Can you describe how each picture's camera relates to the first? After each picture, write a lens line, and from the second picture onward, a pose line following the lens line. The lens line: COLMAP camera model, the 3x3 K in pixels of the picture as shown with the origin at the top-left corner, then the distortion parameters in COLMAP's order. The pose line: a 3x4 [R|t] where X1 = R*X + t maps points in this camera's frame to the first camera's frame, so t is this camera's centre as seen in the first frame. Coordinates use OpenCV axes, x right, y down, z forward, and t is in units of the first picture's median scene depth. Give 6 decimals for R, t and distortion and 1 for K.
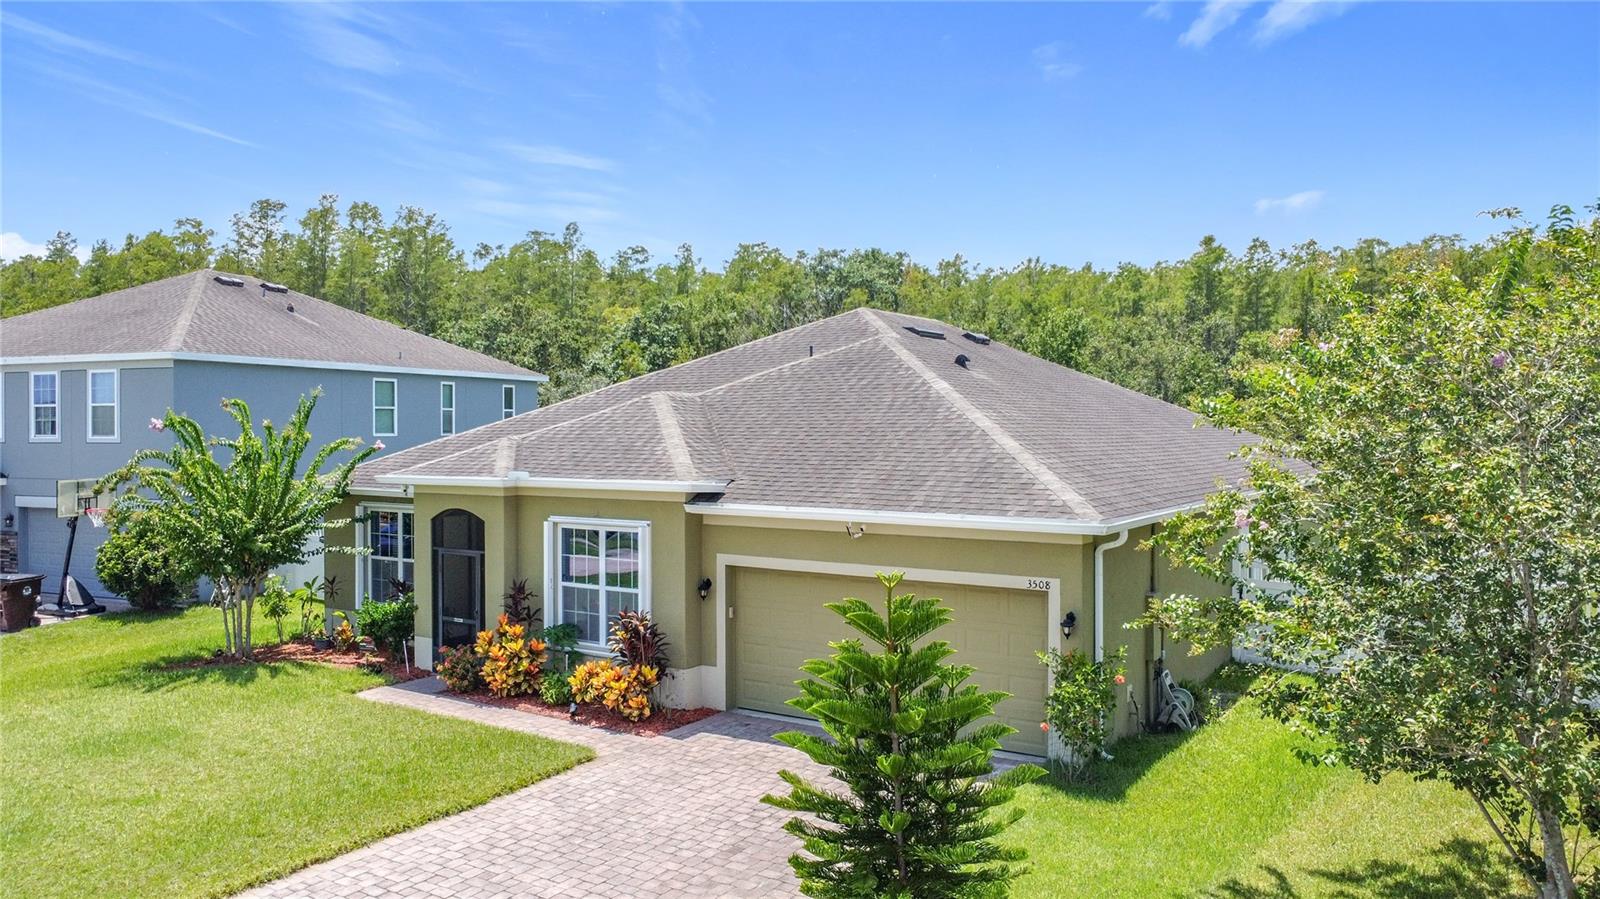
lens RADIAL K [[1166.4, 0, 794.3], [0, 1166.4, 433.2], [0, 0, 1]] dist [-0.004624, -0.033021]
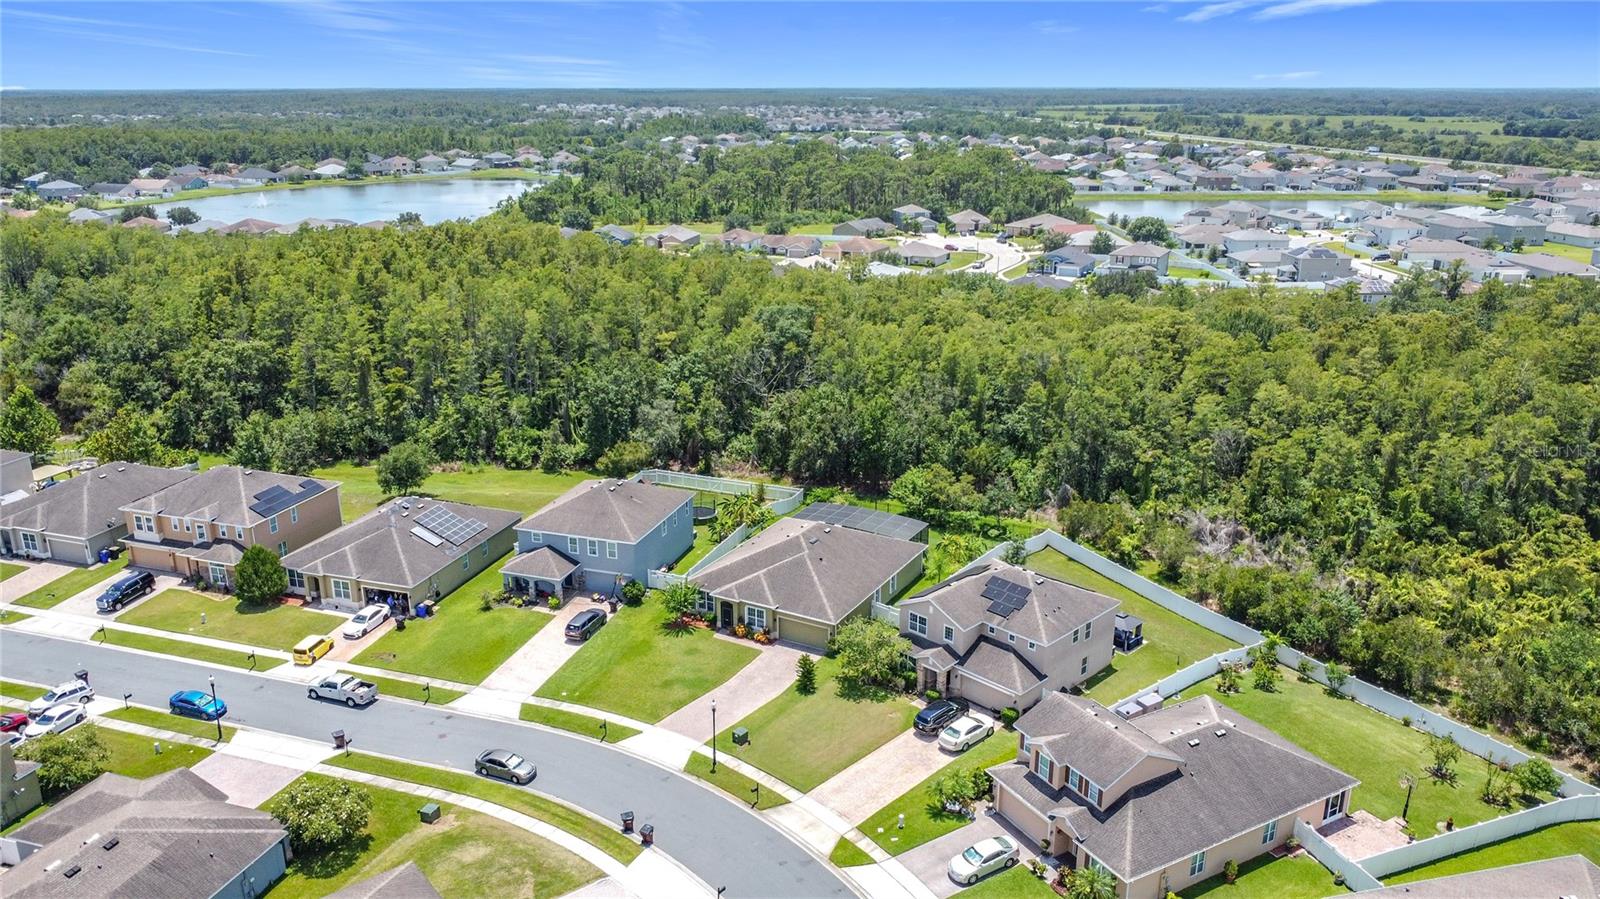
lens RADIAL K [[1161.6, 0, 798.1], [0, 1161.6, 449.6], [0, 0, 1]] dist [-0.003807, -0.011582]
pose [[0.997347, -0.019970, 0.070006, -0.342875], [-0.001344, 0.956424, 0.291977, -2.334780], [-0.072786, -0.291297, 0.953860, -4.239687]]
